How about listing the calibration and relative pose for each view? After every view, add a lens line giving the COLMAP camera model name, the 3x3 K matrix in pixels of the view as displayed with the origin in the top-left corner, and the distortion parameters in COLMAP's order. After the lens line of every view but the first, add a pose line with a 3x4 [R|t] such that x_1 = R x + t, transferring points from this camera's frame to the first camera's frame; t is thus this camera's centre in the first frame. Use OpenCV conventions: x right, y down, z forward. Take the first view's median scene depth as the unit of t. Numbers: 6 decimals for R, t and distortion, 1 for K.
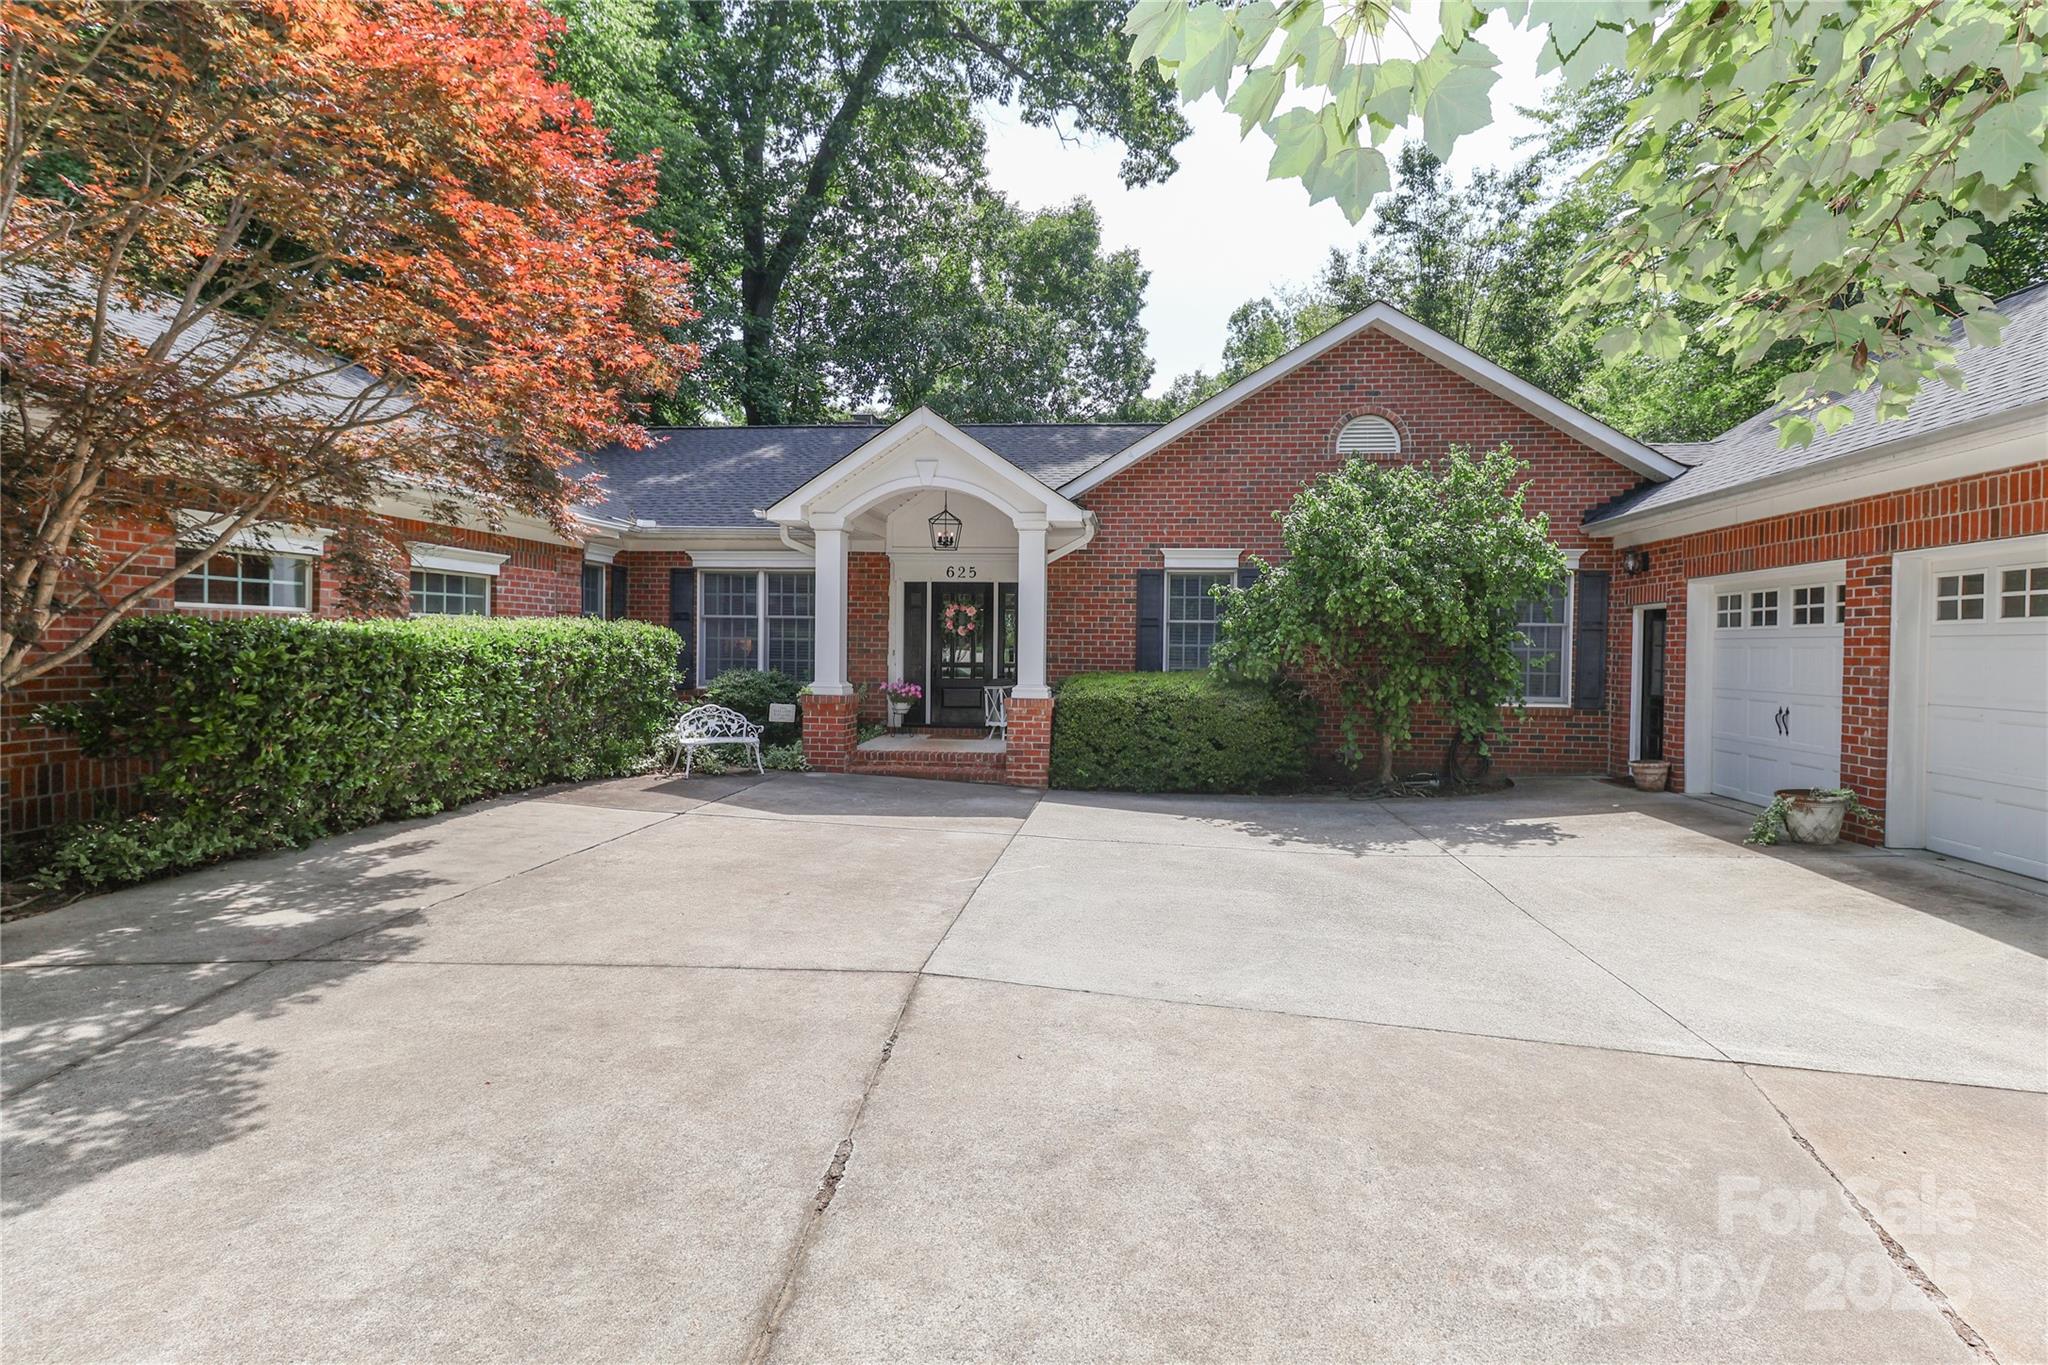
lens RADIAL K [[961.3, 0, 1027.8], [0, 961.3, 669.3], [0, 0, 1]] dist [0.014690, -0.009586]
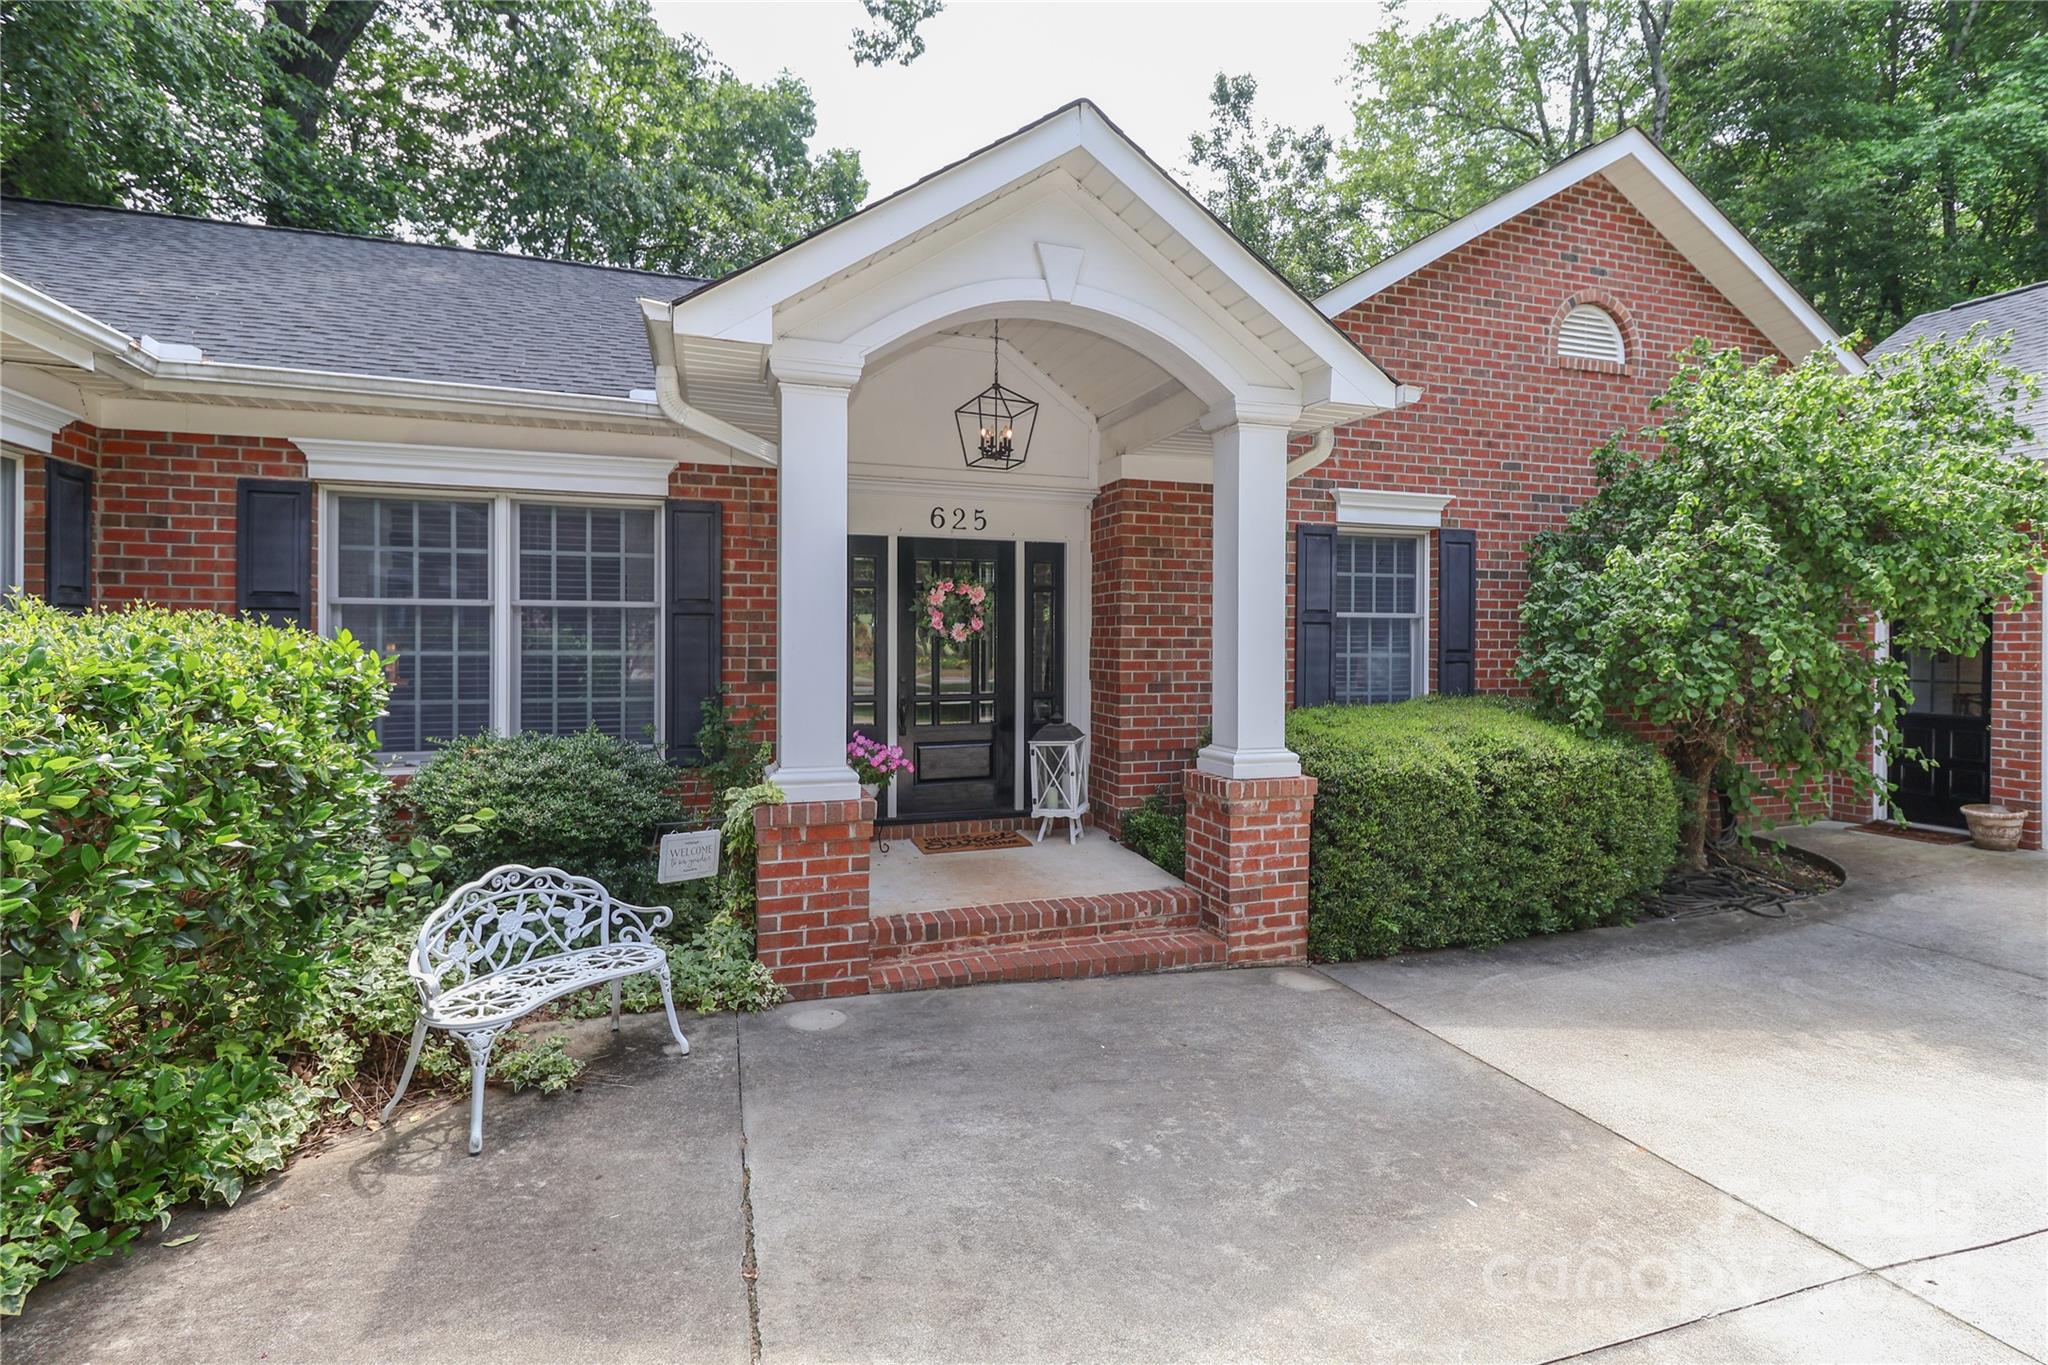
lens RADIAL K [[961.3, 0, 1033.1], [0, 961.3, 654.5], [0, 0, 1]] dist [0.014690, -0.009586]
pose [[0.903173, -0.016337, 0.428966, -0.265069], [0.019190, 0.999813, -0.002327, -0.027370], [-0.428848, 0.010334, 0.903318, 0.537090]]
